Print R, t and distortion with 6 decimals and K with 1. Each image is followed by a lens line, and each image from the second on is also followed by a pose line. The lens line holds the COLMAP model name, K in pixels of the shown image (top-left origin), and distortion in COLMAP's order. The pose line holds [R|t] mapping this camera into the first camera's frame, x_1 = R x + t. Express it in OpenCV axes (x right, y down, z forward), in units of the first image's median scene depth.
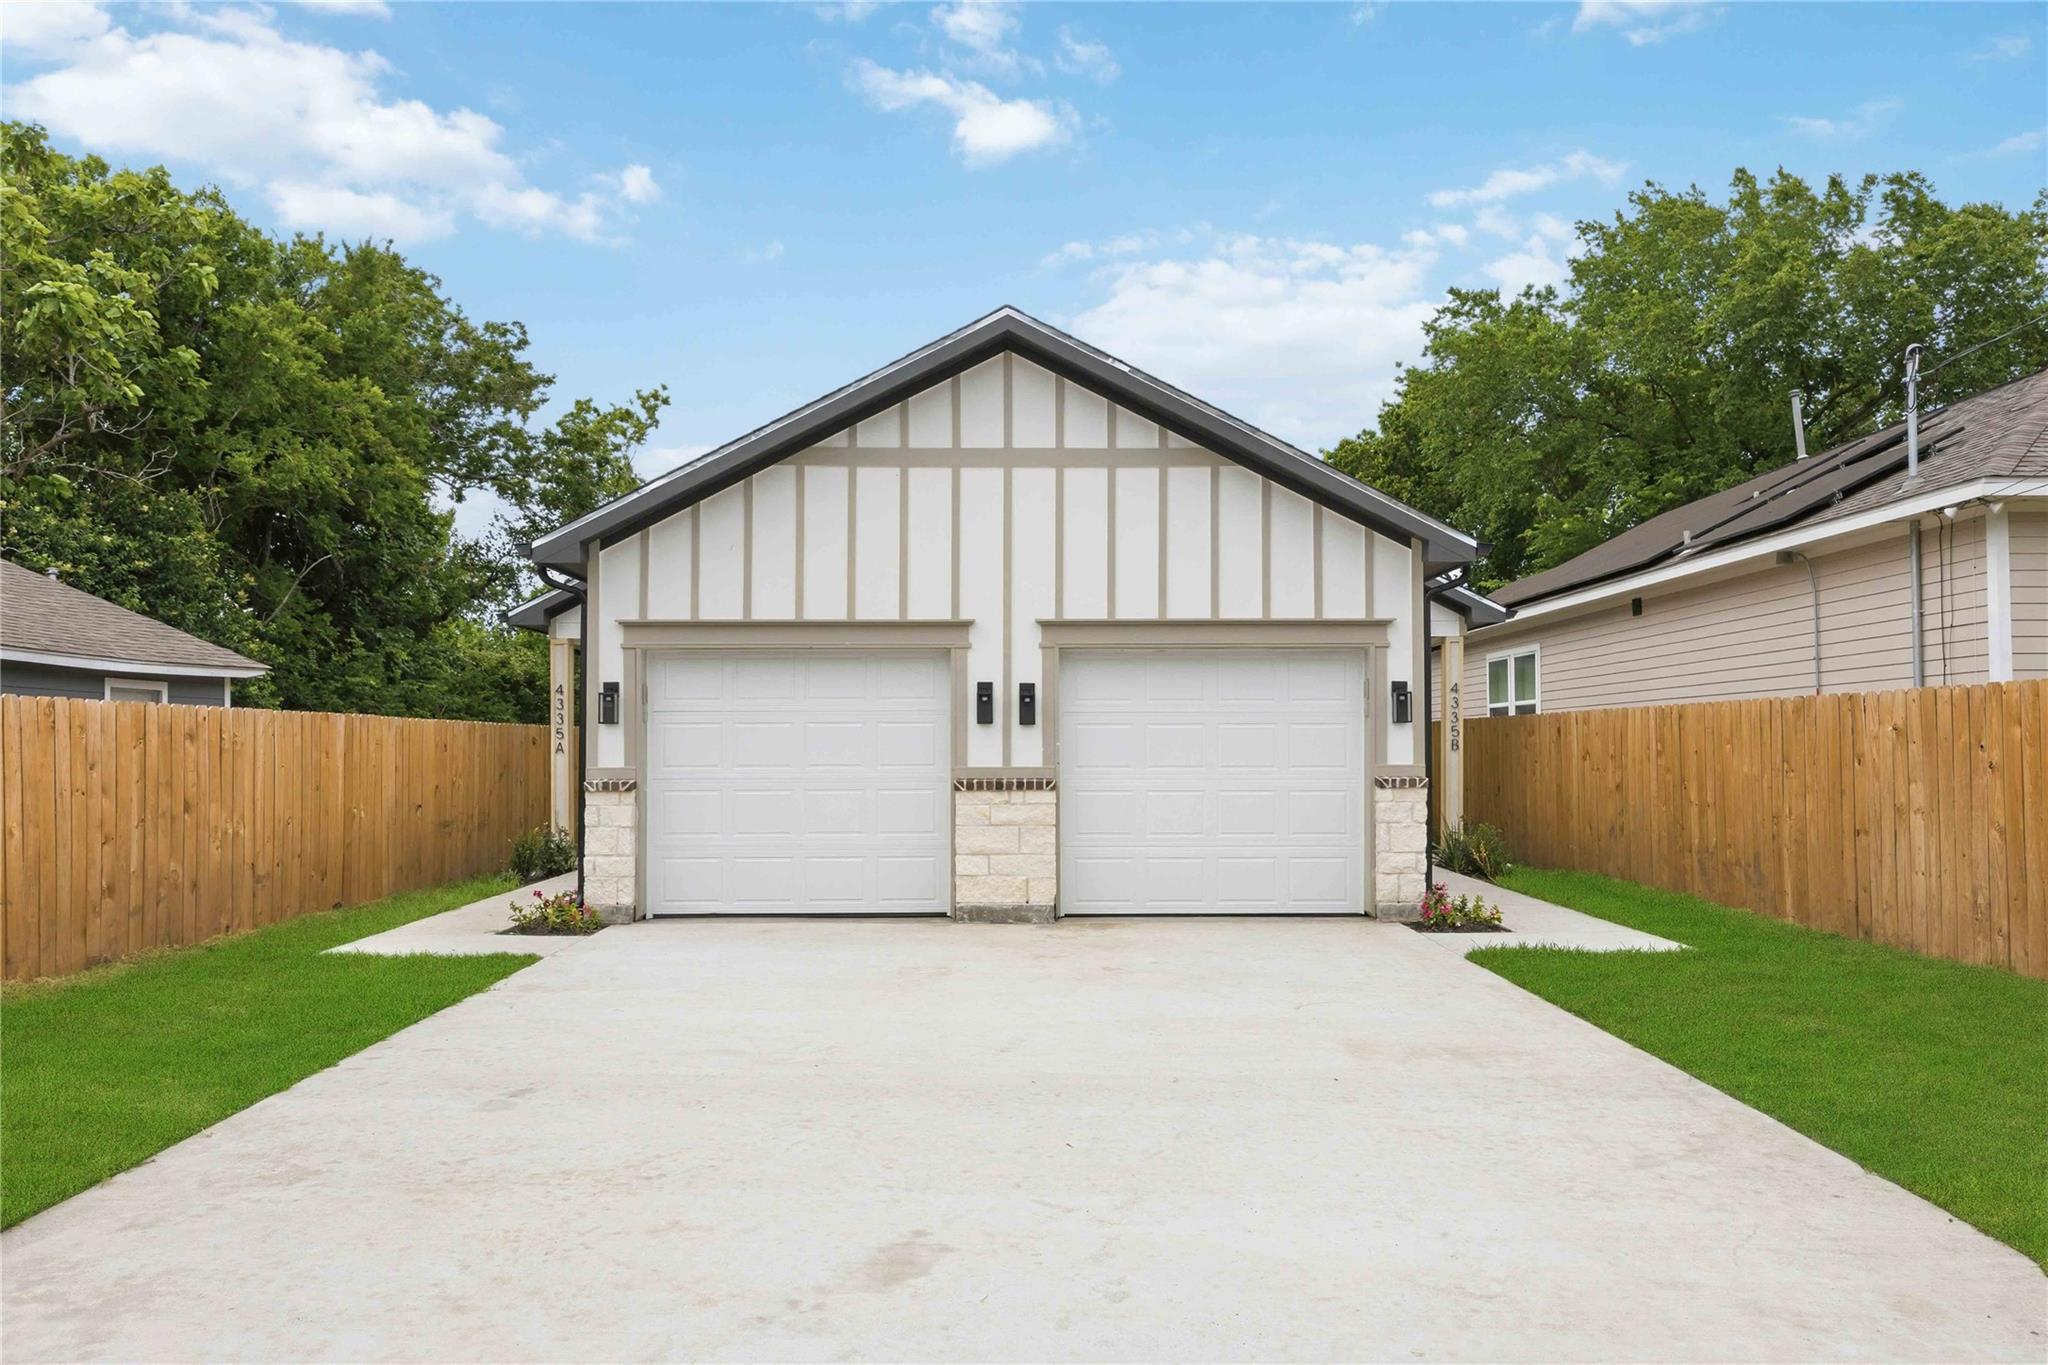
lens RADIAL K [[1341.6, 0, 1032.9], [0, 1341.6, 723.8], [0, 0, 1]] dist [-0.005060, -0.002386]
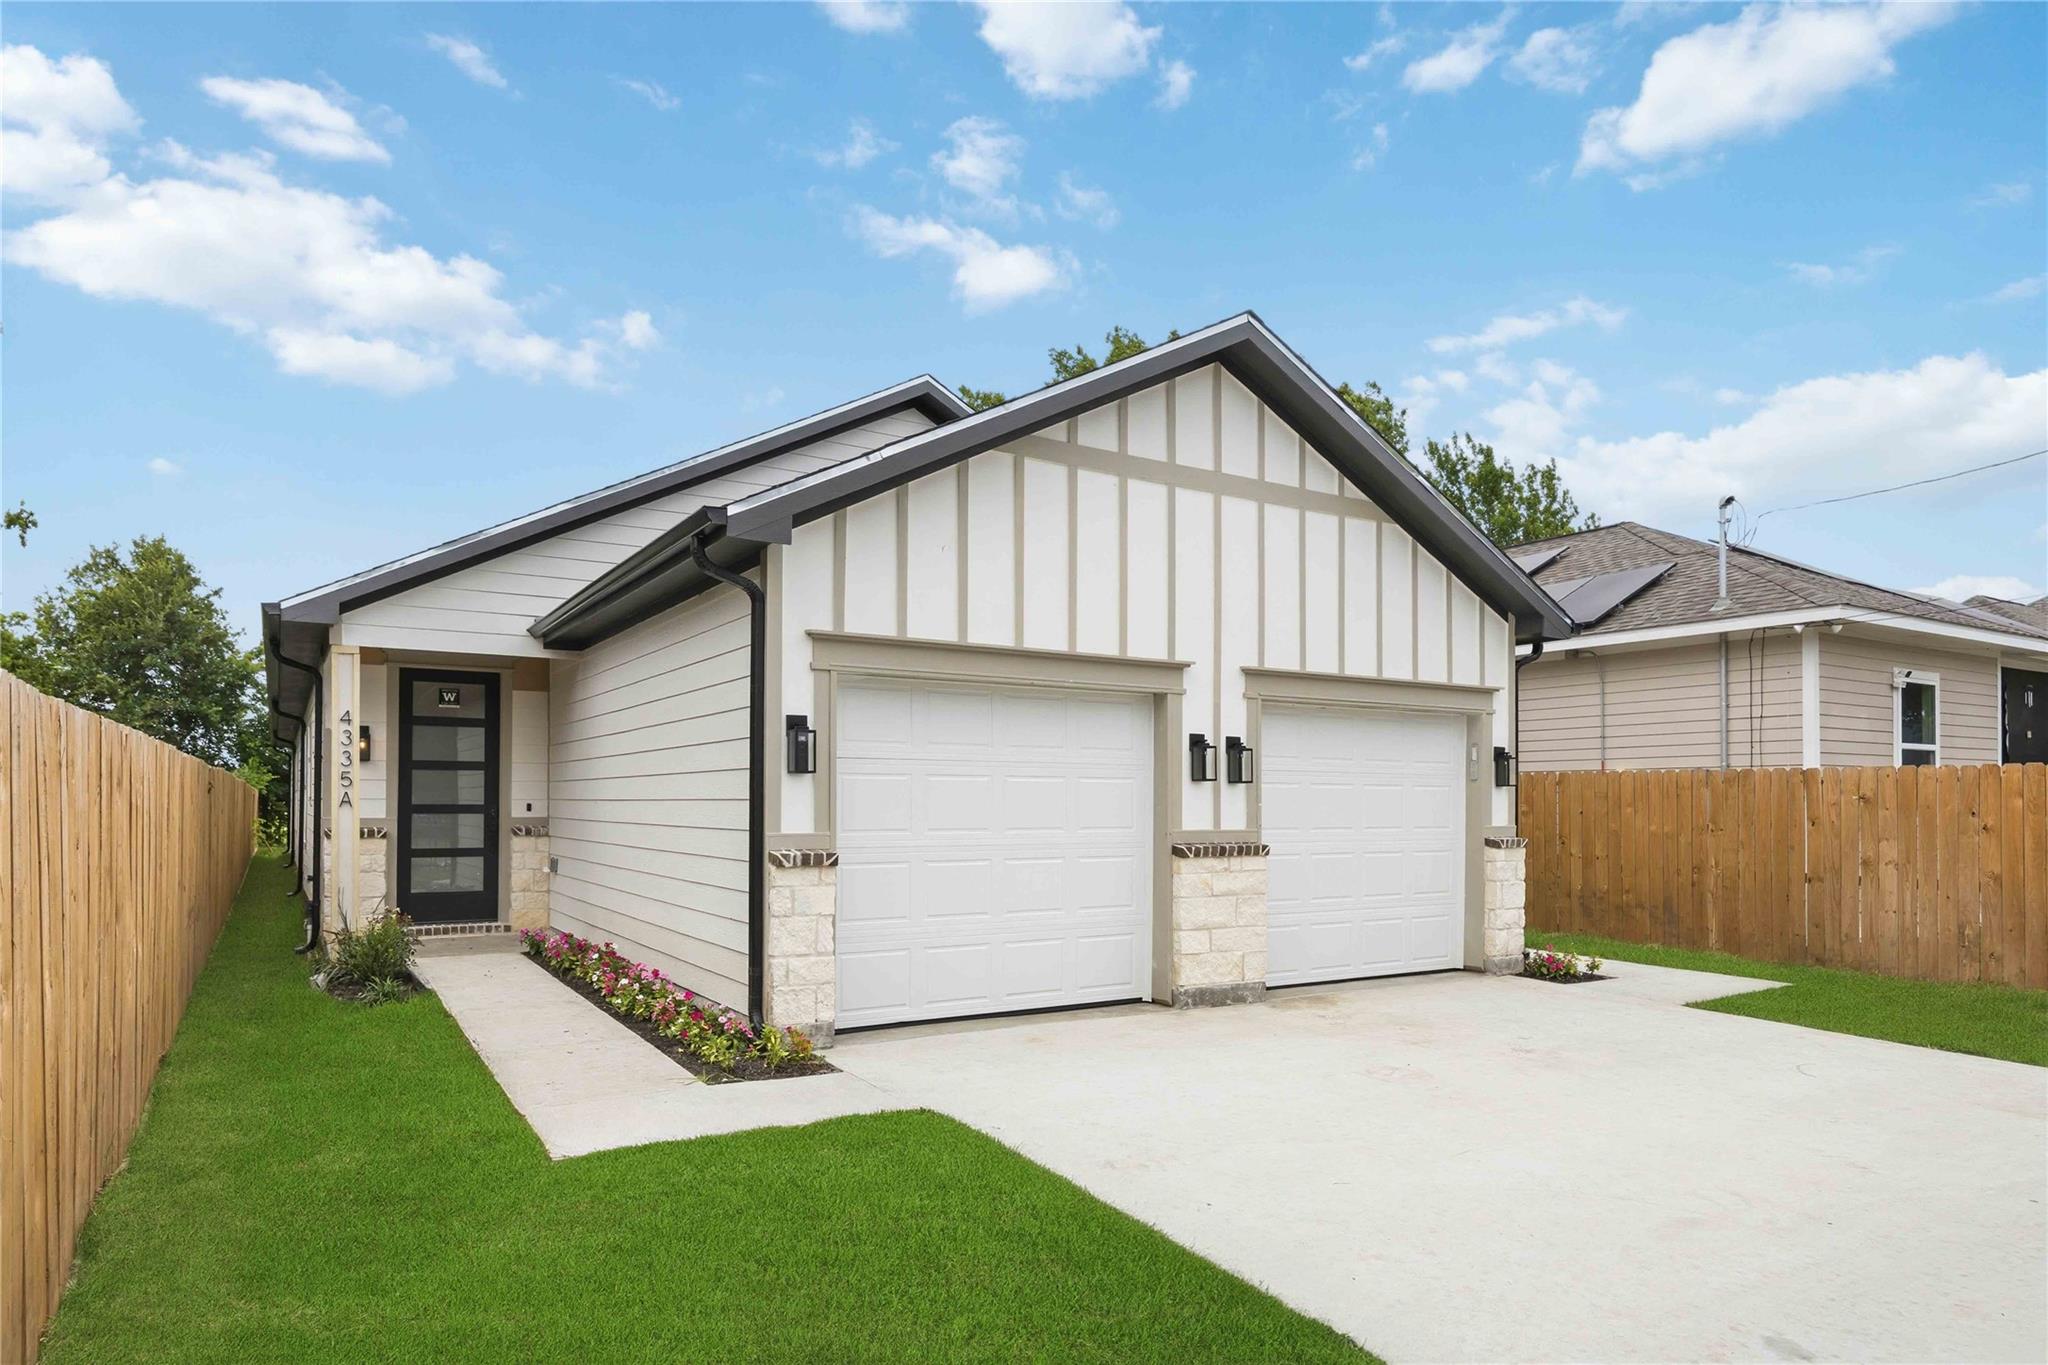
lens RADIAL K [[1214.0, 0, 1024.7], [0, 1214.0, 789.8], [0, 0, 1]] dist [0.000617, -0.001364]
pose [[0.855194, 0.012024, 0.518169, -0.543144], [-0.019376, 0.999774, 0.008780, 0.000902], [-0.517946, -0.017549, 0.855233, 0.372946]]
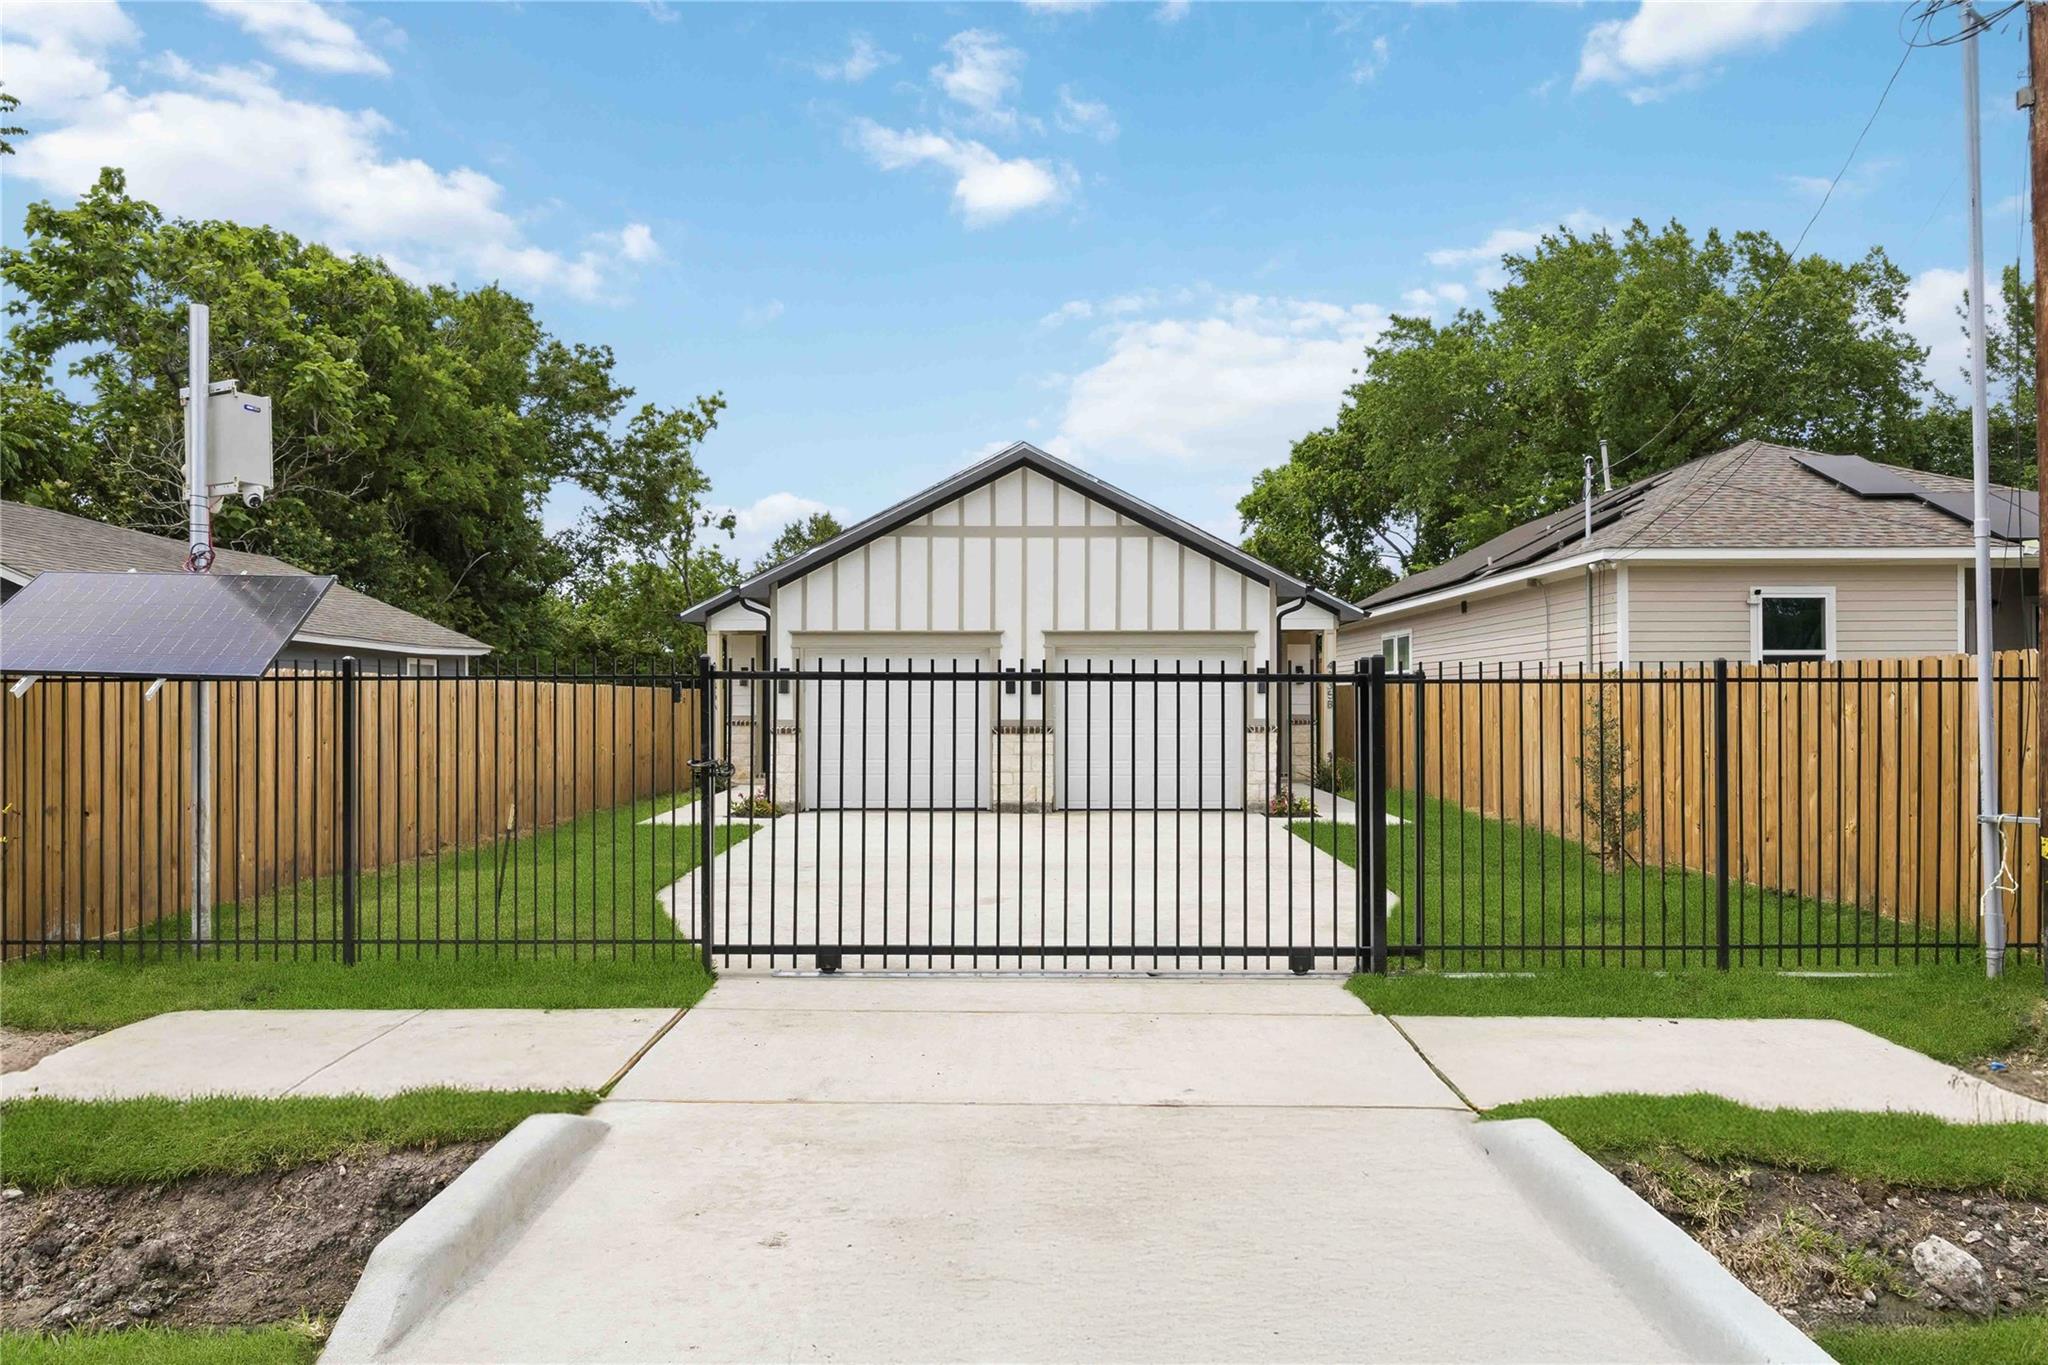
lens RADIAL K [[1341.6, 0, 1032.9], [0, 1341.6, 723.8], [0, 0, 1]] dist [-0.005060, -0.002386]
pose [[0.999996, 0.001774, -0.002047, -0.004423], [-0.001700, 0.999374, 0.035350, -0.020481], [0.002108, -0.035346, 0.999373, -0.655748]]
